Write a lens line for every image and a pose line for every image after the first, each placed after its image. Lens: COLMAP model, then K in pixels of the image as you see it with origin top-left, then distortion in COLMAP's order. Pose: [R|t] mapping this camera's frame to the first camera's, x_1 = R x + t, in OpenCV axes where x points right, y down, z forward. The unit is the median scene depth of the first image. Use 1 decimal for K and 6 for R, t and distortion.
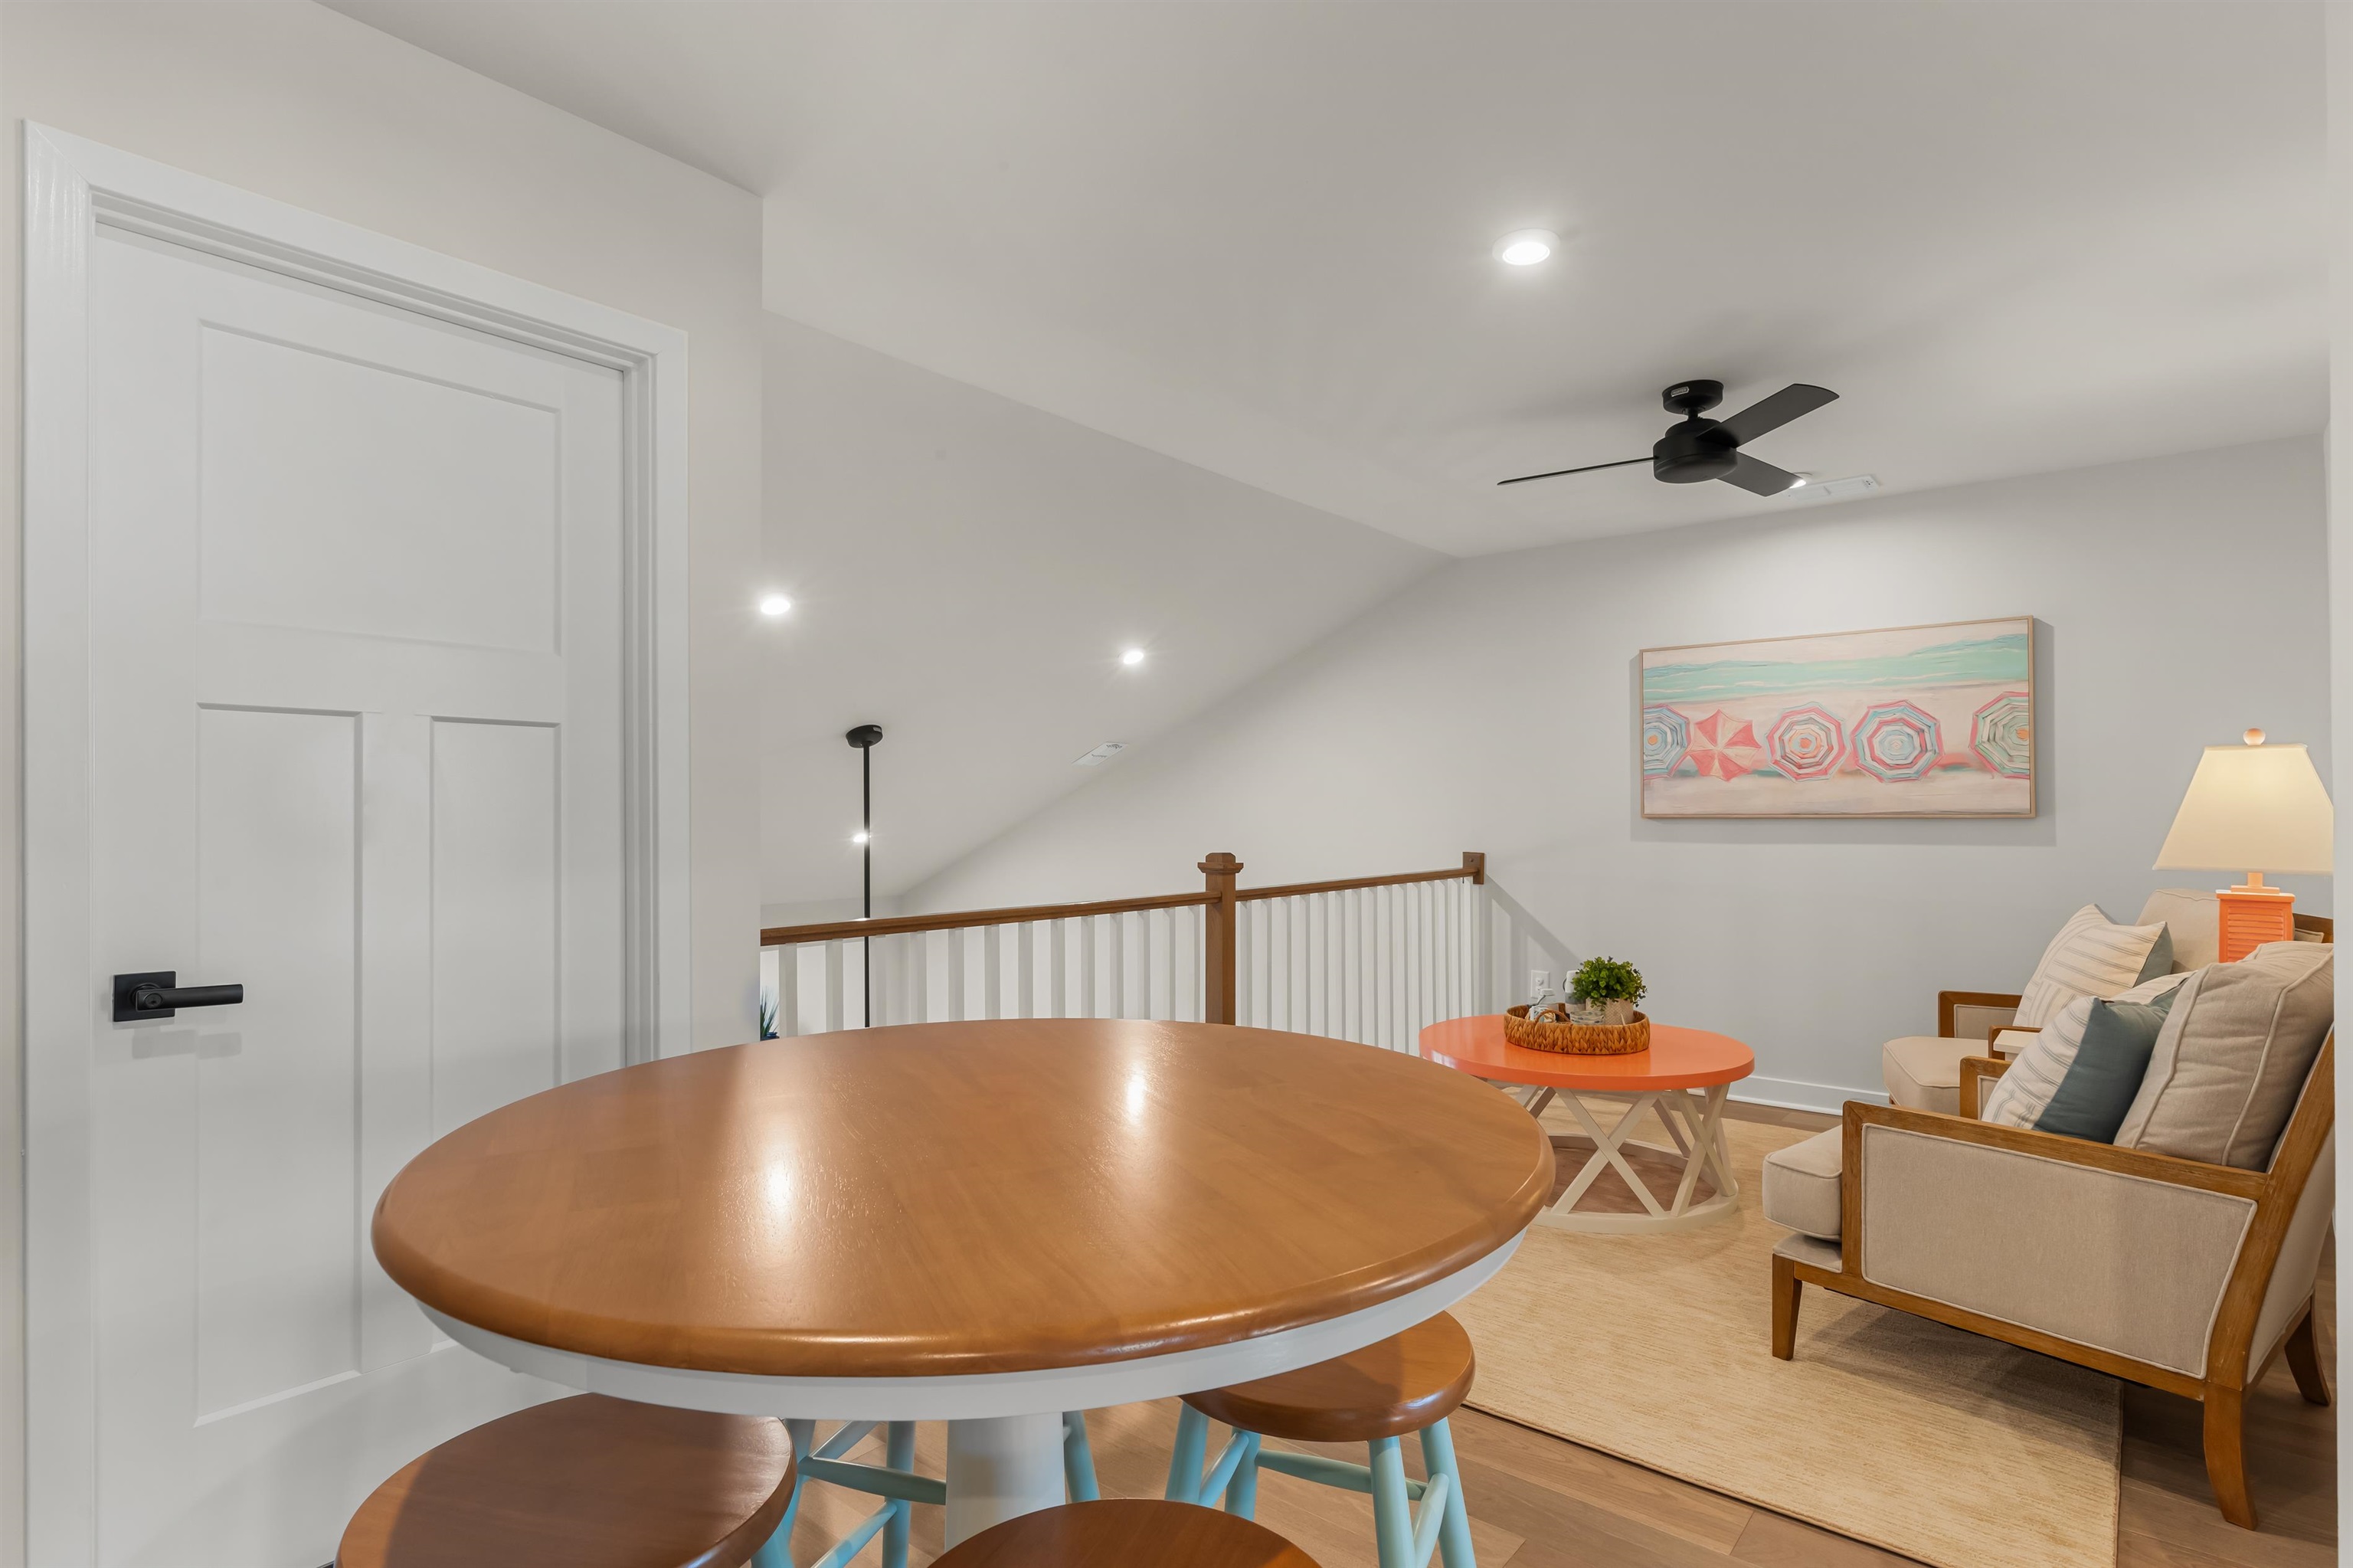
lens RADIAL K [[1199.3, 0, 1182.1], [0, 1199.3, 813.1], [0, 0, 1]] dist [-0.000874, 0.001051]
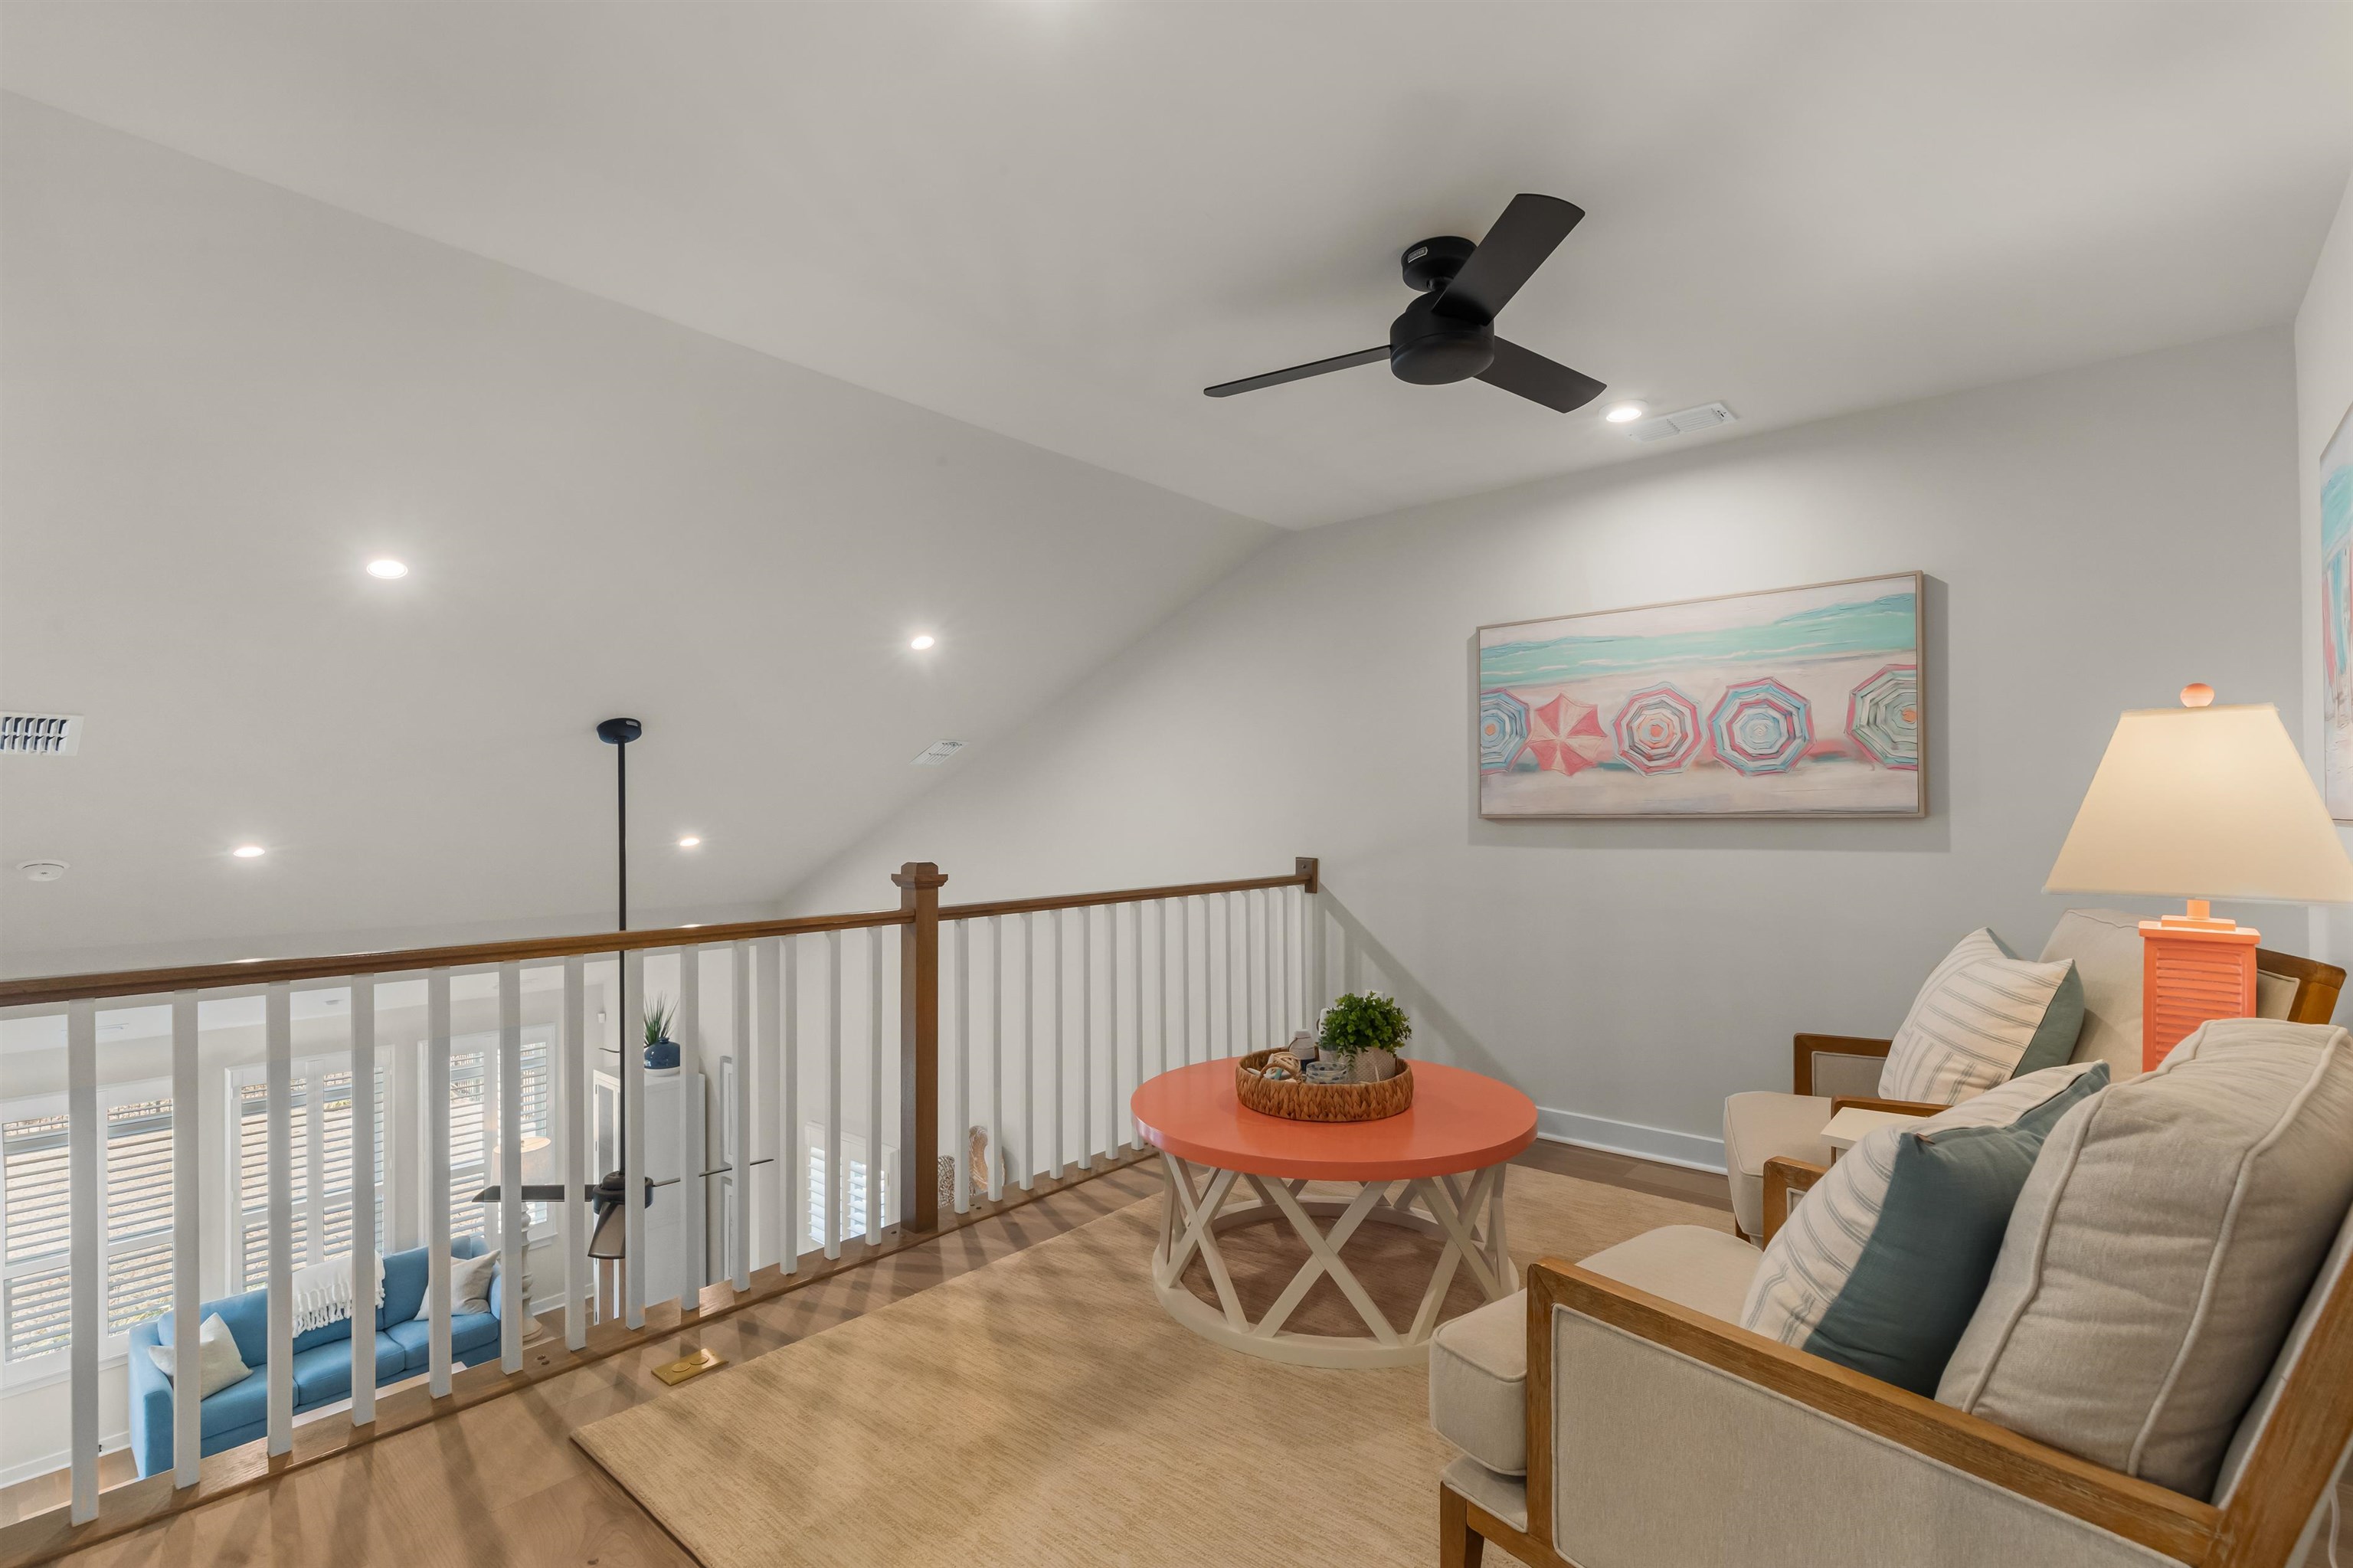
lens RADIAL K [[1076.6, 0, 1181.1], [0, 1076.6, 821.1], [0, 0, 1]] dist [0.007353, -0.000699]
pose [[0.999601, -0.002532, -0.028118, 0.253694], [0.002675, 0.999984, 0.005047, 0.001455], [0.028104, -0.005120, 0.999592, 0.279853]]
